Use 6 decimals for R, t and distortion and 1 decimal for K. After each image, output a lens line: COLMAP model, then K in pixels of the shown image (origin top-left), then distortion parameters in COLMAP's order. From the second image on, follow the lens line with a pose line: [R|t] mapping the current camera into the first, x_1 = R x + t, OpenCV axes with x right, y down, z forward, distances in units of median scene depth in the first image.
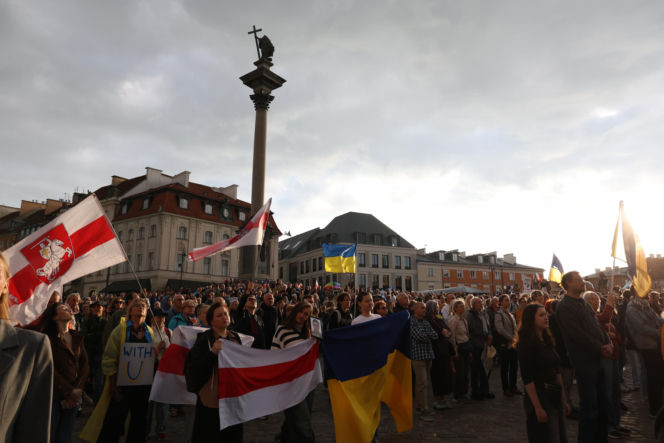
lens RADIAL K [[454.9, 0, 336.6], [0, 454.9, 220.5], [0, 0, 1]] dist [-0.113778, 0.088239]
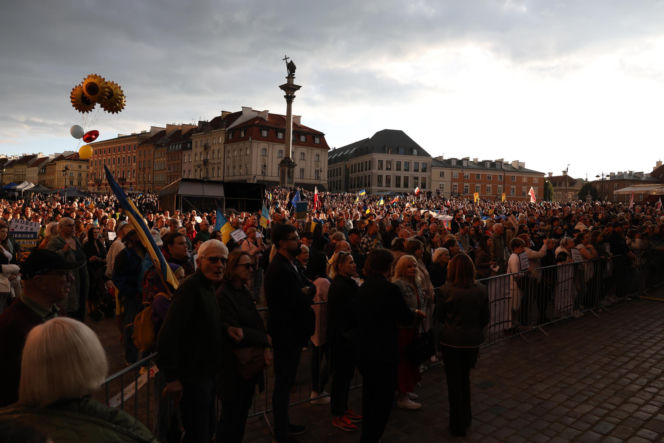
lens RADIAL K [[454.9, 0, 336.6], [0, 454.9, 220.5], [0, 0, 1]] dist [-0.113778, 0.088239]
pose [[0.974930, 0.038519, -0.219152, 0.267776], [0.016973, 0.969159, 0.245850, -0.122290], [0.221863, -0.243406, 0.944209, -0.528072]]
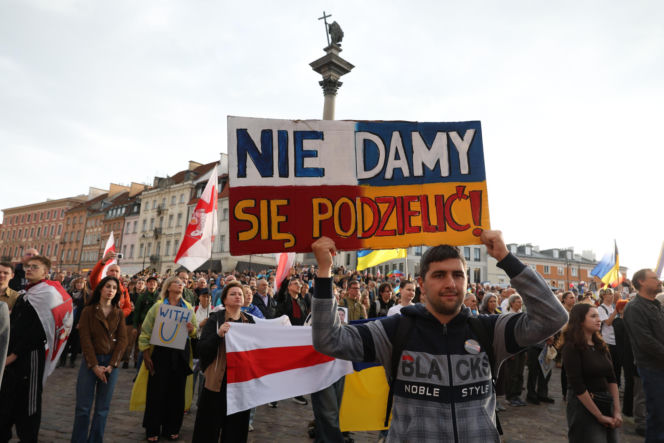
lens RADIAL K [[454.9, 0, 336.6], [0, 454.9, 220.5], [0, 0, 1]] dist [-0.113778, 0.088239]
pose [[0.987920, 0.029774, -0.152079, 0.004451], [-0.025717, 0.999261, 0.028575, 0.000772], [0.152818, -0.024318, 0.987955, 0.004001]]
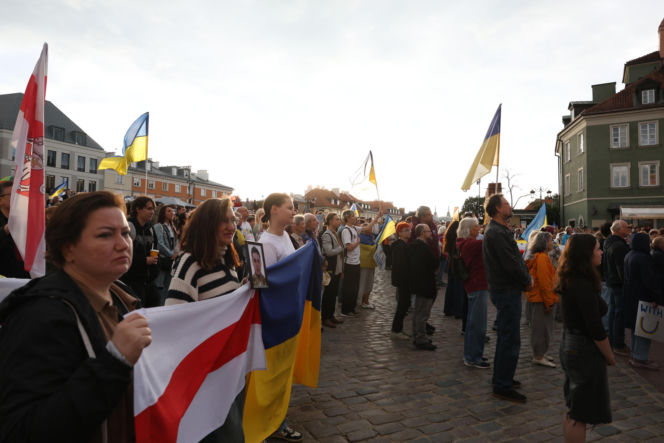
lens RADIAL K [[454.9, 0, 336.6], [0, 454.9, 220.5], [0, 0, 1]] dist [-0.113778, 0.088239]
pose [[0.773121, 0.050818, 0.632219, -0.021386], [-0.169444, 0.977104, 0.128668, 0.008135], [-0.611206, -0.206602, 0.764031, 0.040126]]
